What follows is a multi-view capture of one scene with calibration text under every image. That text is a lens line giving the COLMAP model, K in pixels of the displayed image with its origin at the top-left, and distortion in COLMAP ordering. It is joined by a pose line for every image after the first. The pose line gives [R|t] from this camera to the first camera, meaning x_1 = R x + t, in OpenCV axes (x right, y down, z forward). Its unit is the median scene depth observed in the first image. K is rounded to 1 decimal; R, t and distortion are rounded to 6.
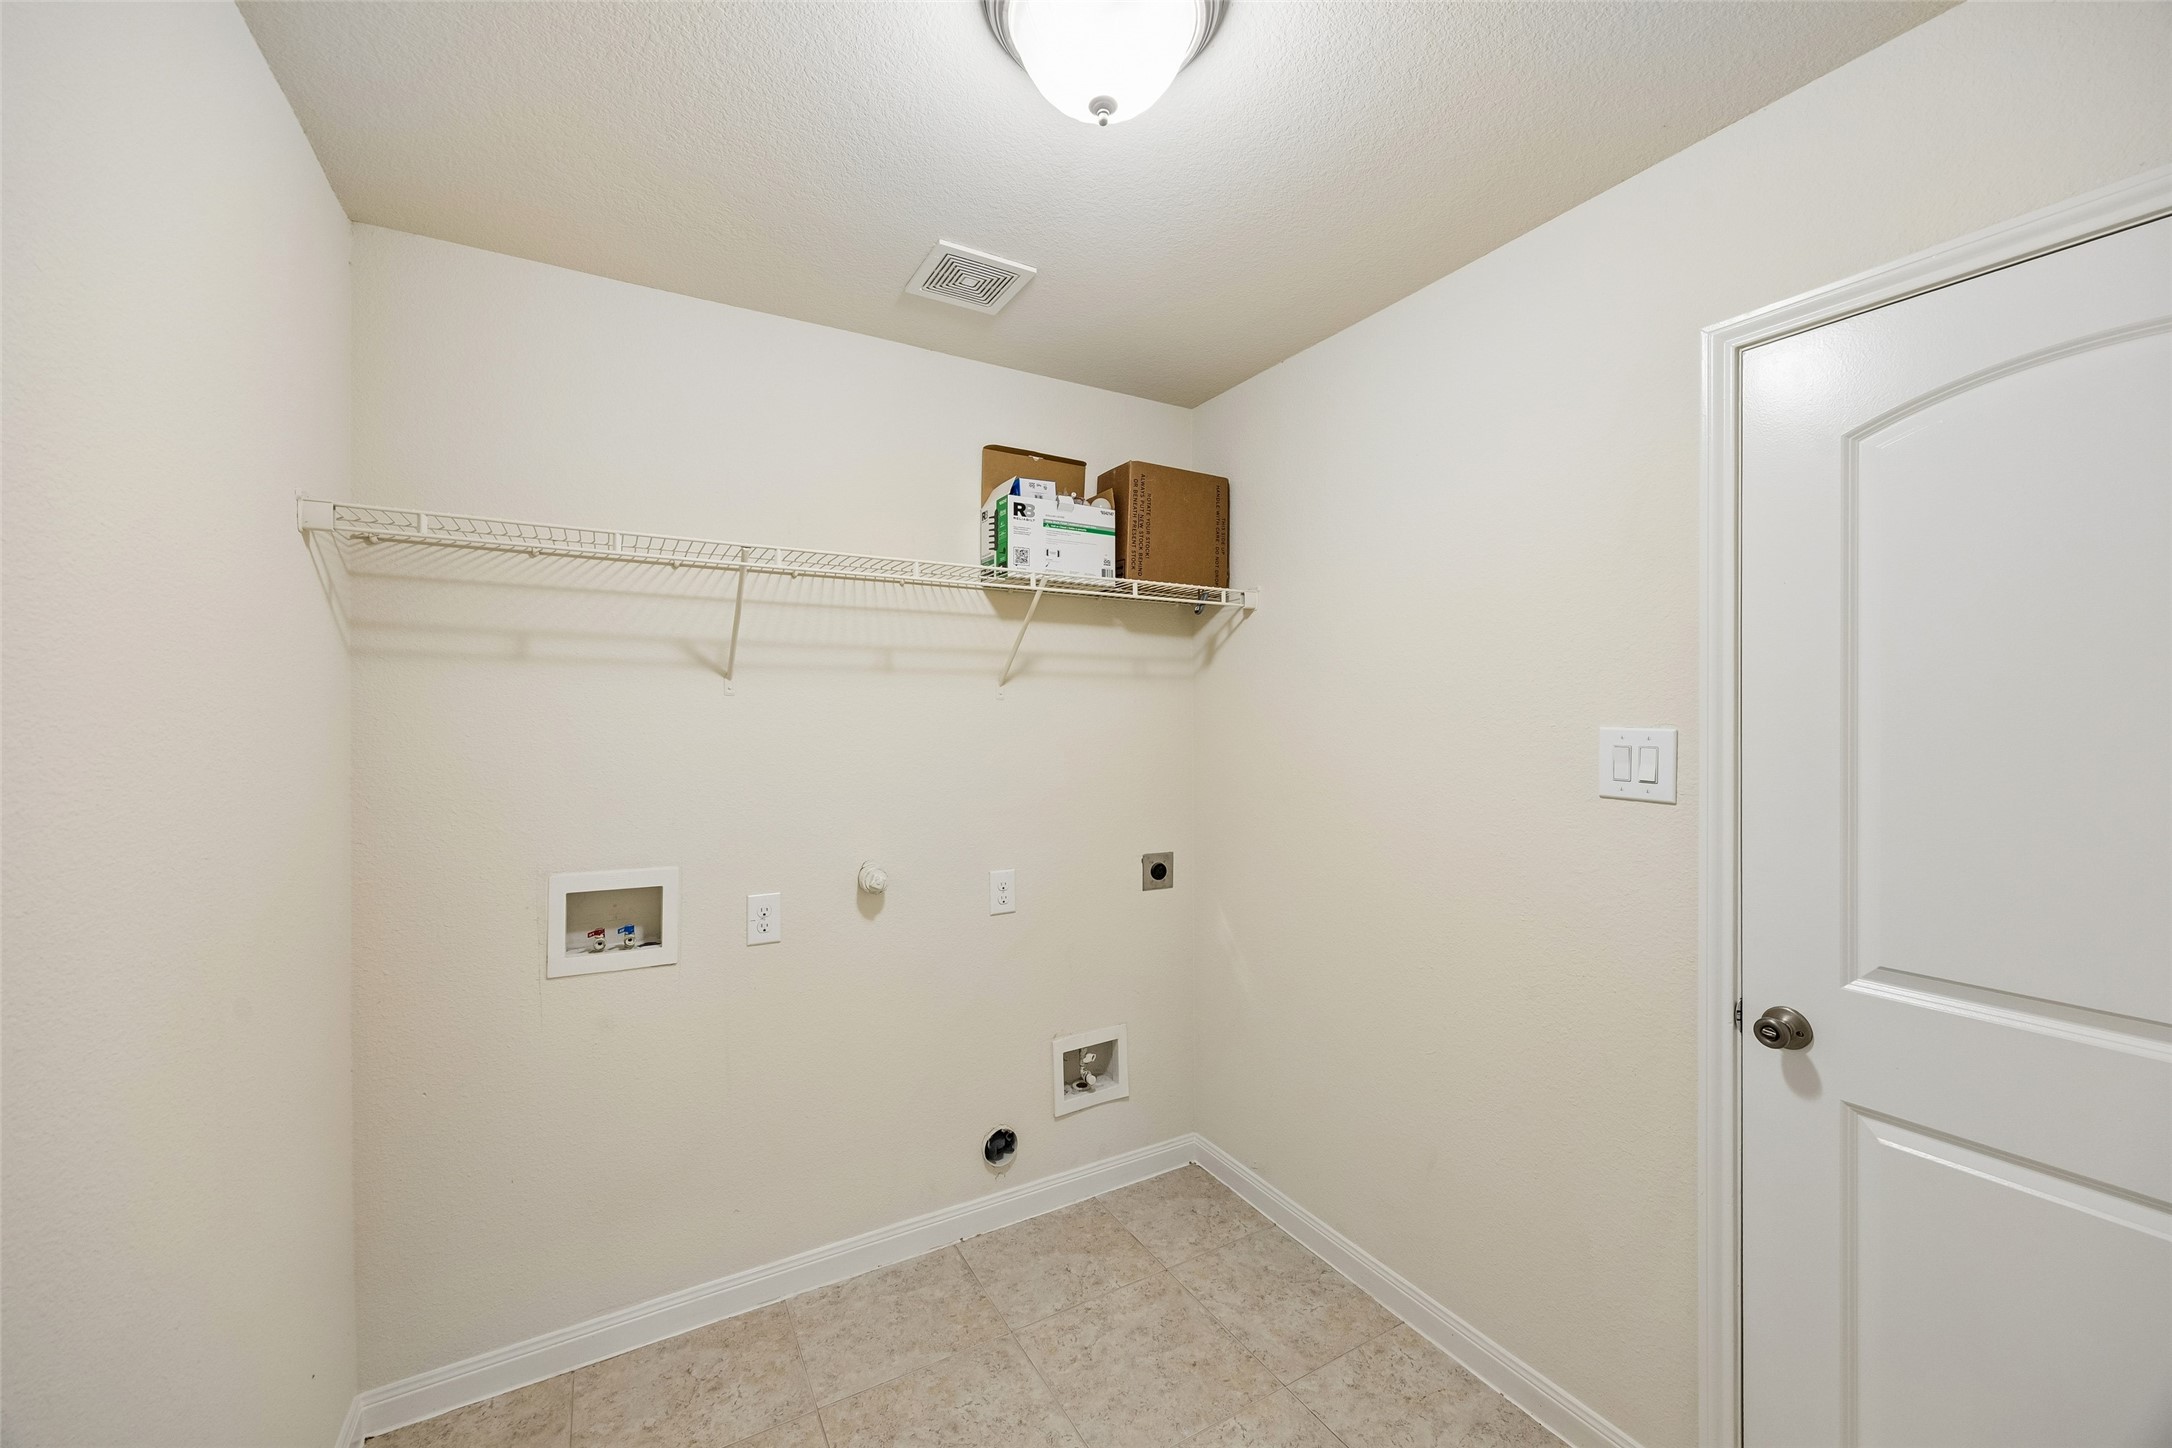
lens RADIAL K [[836.0, 0, 1100.5], [0, 836.0, 714.7], [0, 0, 1]] dist [-0.003416, -0.000352]
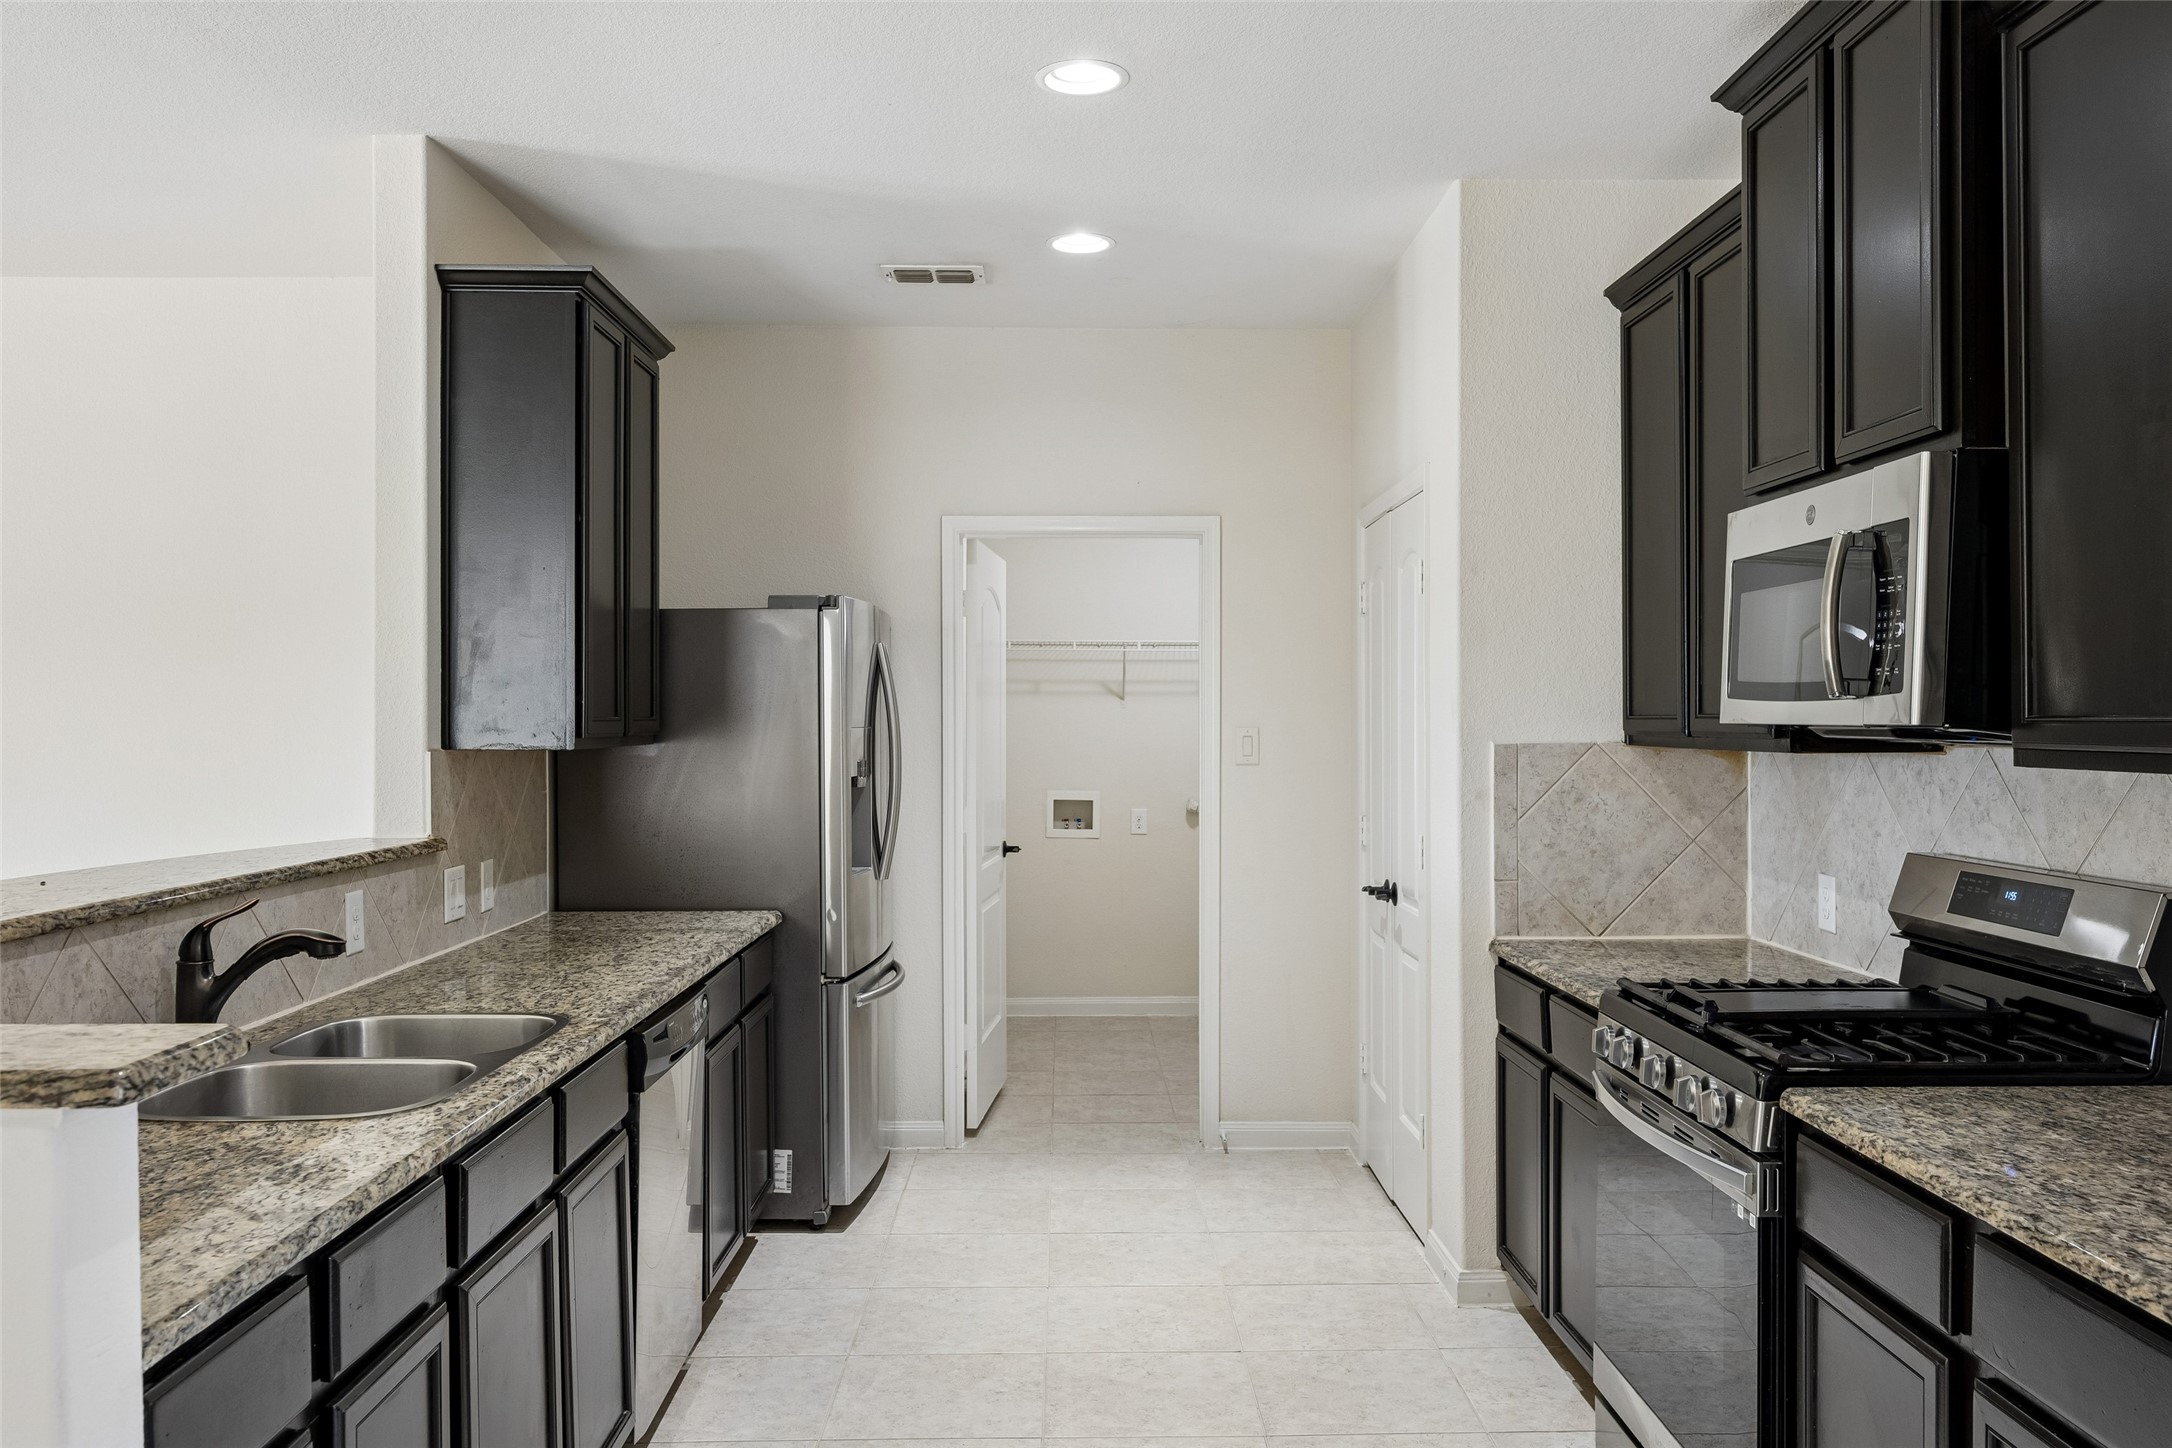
lens RADIAL K [[1690.1, 0, 1124.4], [0, 1690.1, 711.6], [0, 0, 1]] dist [-0.010612, 0.008286]
pose [[0.873013, -0.000235, -0.487697, 1.510950], [-0.000515, 0.999999, -0.001404, -0.009008], [0.487697, 0.001477, 0.873012, -2.495873]]
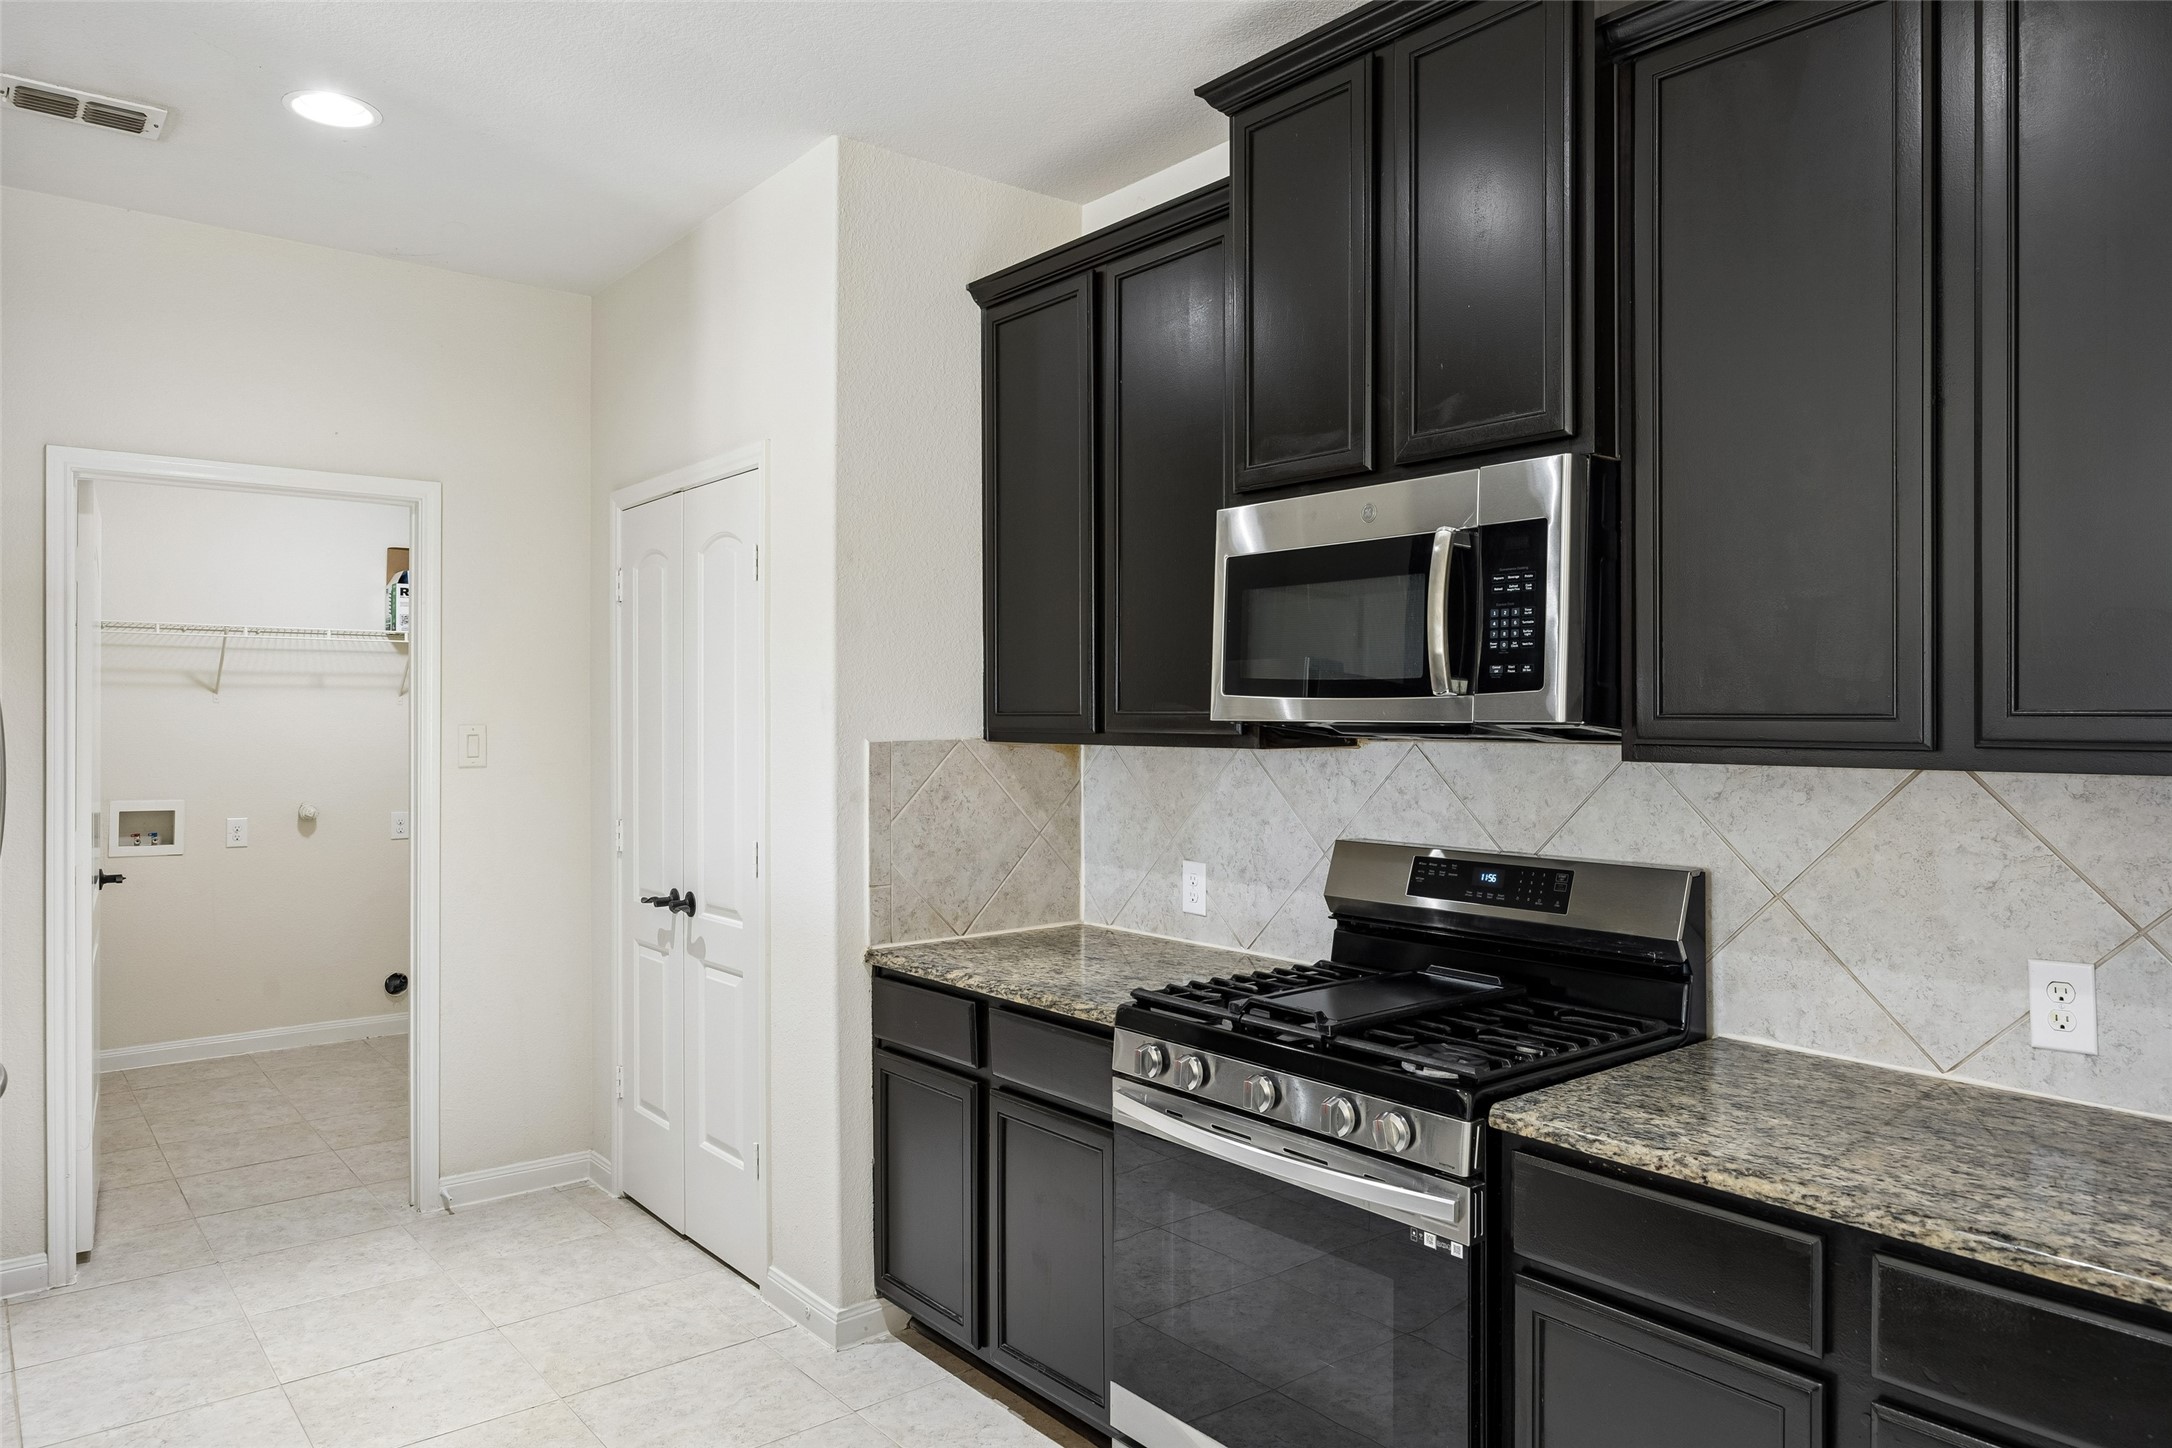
lens RADIAL K [[1396.2, 0, 1104.3], [0, 1396.2, 704.7], [0, 0, 1]] dist [0.002537, -0.006930]
pose [[0.988916, 0.003845, 0.148428, 0.938144], [-0.002955, 0.999976, -0.006216, -0.006547], [-0.148448, 0.005708, 0.988904, -2.115740]]
